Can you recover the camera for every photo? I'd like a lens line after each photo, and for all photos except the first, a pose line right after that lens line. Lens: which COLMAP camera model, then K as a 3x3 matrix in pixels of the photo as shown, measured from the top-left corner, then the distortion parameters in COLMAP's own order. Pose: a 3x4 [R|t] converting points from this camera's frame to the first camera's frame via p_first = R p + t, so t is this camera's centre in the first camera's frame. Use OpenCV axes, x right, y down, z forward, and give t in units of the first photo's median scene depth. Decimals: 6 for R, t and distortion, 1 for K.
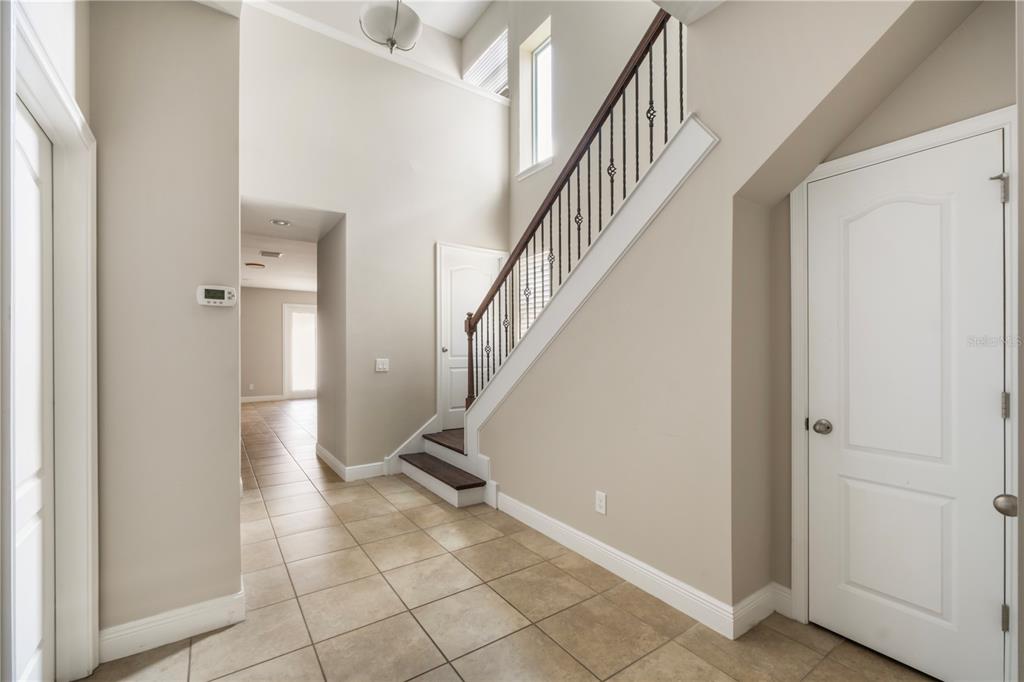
lens RADIAL K [[432.0, 0, 509.7], [0, 432.0, 348.0], [0, 0, 1]] dist [0.002257, -0.000086]
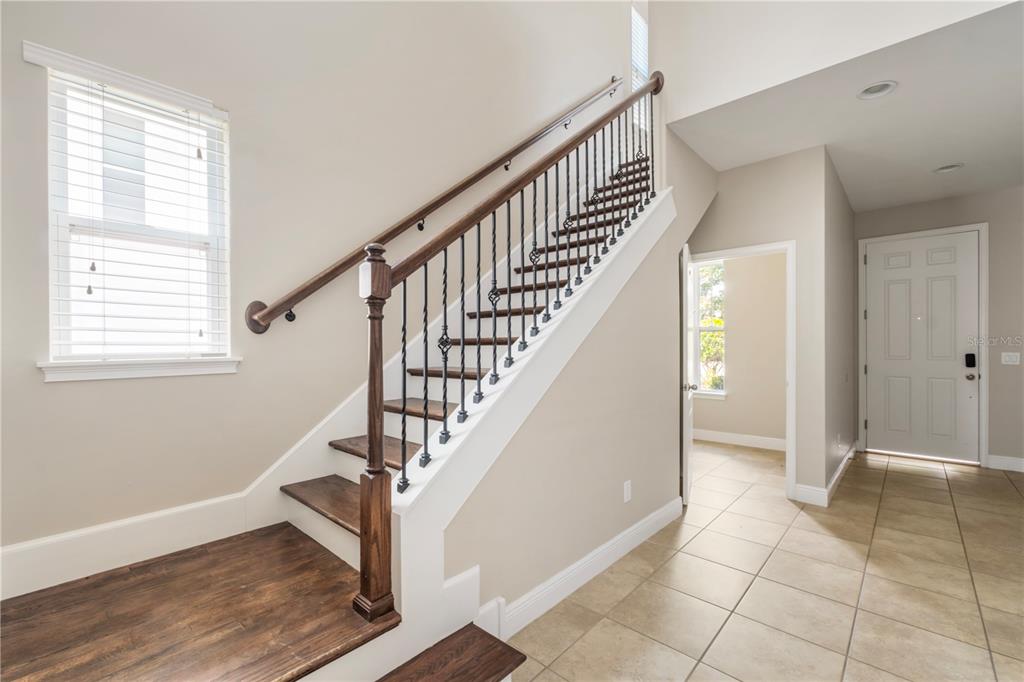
lens RADIAL K [[432.0, 0, 510.2], [0, 432.0, 337.8], [0, 0, 1]] dist [0.002257, -0.000086]
pose [[-0.210418, 0.008472, 0.977575, -0.700719], [0.000812, 0.999964, -0.008491, -0.009921], [-0.977611, -0.000993, -0.210417, 1.373868]]
